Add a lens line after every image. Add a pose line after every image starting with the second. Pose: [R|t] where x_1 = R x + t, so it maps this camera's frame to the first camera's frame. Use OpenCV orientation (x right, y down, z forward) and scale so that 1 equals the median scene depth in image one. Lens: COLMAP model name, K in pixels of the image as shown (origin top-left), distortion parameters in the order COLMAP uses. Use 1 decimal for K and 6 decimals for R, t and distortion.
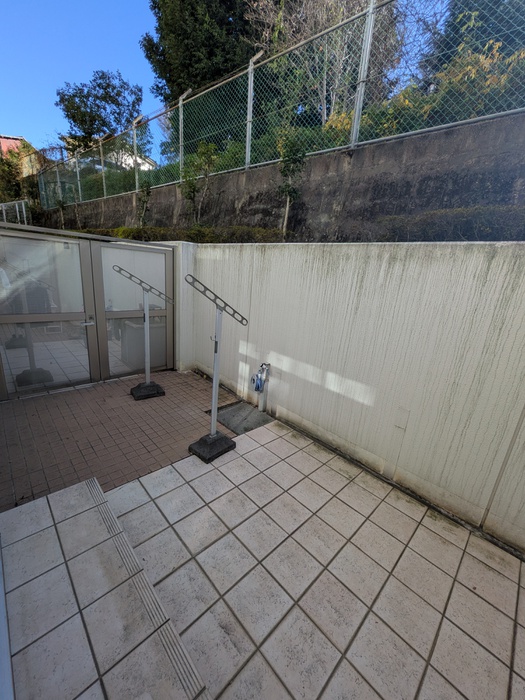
lens RADIAL K [[277.2, 0, 262.7], [0, 277.2, 349.9], [0, 0, 1]] dist [-0.003845, 0.001200]
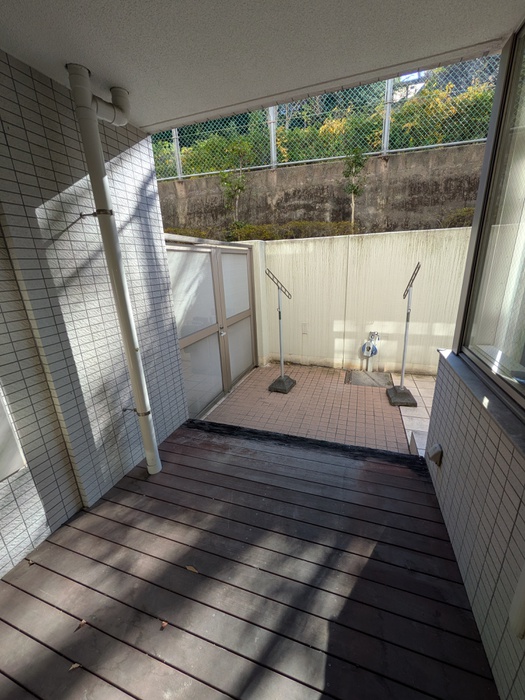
lens RADIAL K [[277.2, 0, 265.1], [0, 277.2, 350.1], [0, 0, 1]] dist [-0.003845, 0.001200]
pose [[0.887959, -0.248623, 0.386930, -0.760197], [0.234585, 0.968464, 0.083947, -0.074126], [-0.395599, 0.016226, 0.918280, 0.046710]]
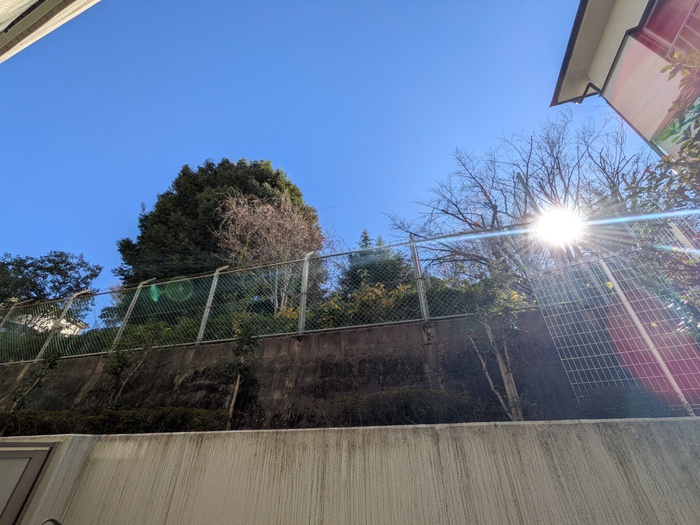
lens RADIAL K [[277.2, 0, 350.9], [0, 277.2, 261.1], [0, 0, 1]] dist [-0.003845, 0.001200]
pose [[0.904524, 0.153575, 0.397807, -0.000205], [0.198303, 0.674390, -0.711248, -0.046770], [-0.377507, 0.722228, 0.579548, 0.004201]]
